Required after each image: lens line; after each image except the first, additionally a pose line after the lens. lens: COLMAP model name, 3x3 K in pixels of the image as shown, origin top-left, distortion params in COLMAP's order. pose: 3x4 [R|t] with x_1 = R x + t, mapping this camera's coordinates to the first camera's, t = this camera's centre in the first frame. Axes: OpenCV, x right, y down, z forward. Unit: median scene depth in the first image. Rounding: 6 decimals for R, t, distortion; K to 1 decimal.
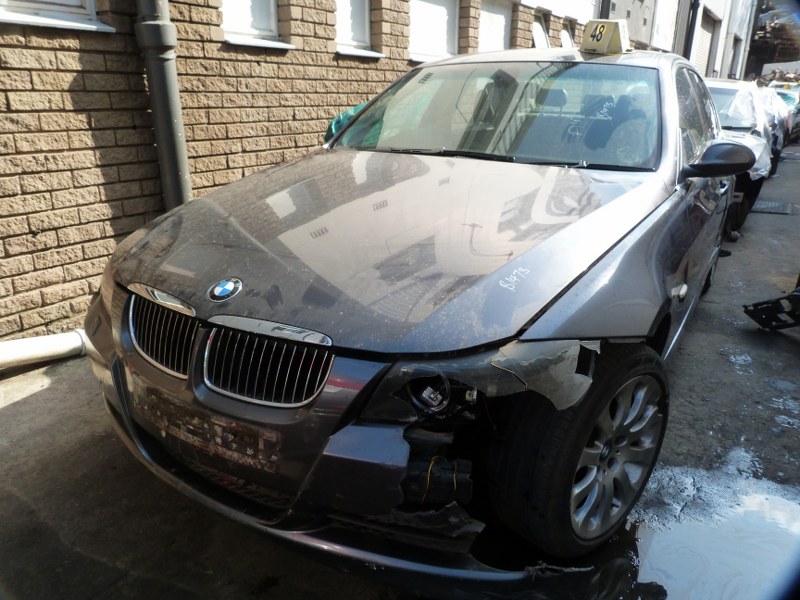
lens RADIAL K [[584.8, 0, 395.6], [0, 584.8, 297.9], [0, 0, 1]] dist [-0.043061, 0.036430]
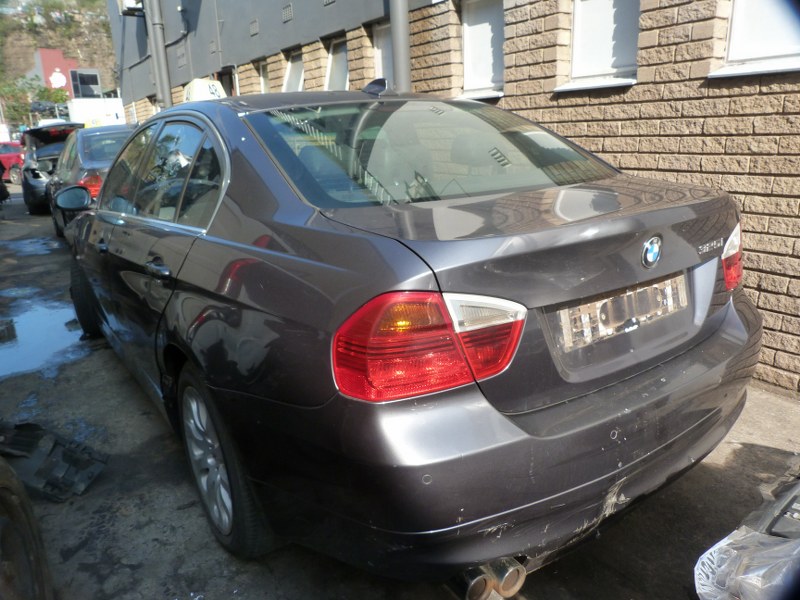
lens RADIAL K [[584.8, 0, 395.6], [0, 584.8, 297.9], [0, 0, 1]] dist [-0.043061, 0.036430]
pose [[-0.404362, 0.236618, -0.883461, 0.821426], [-0.295598, 0.880301, 0.371068, -0.396823], [0.865513, 0.411195, -0.286016, 1.154783]]
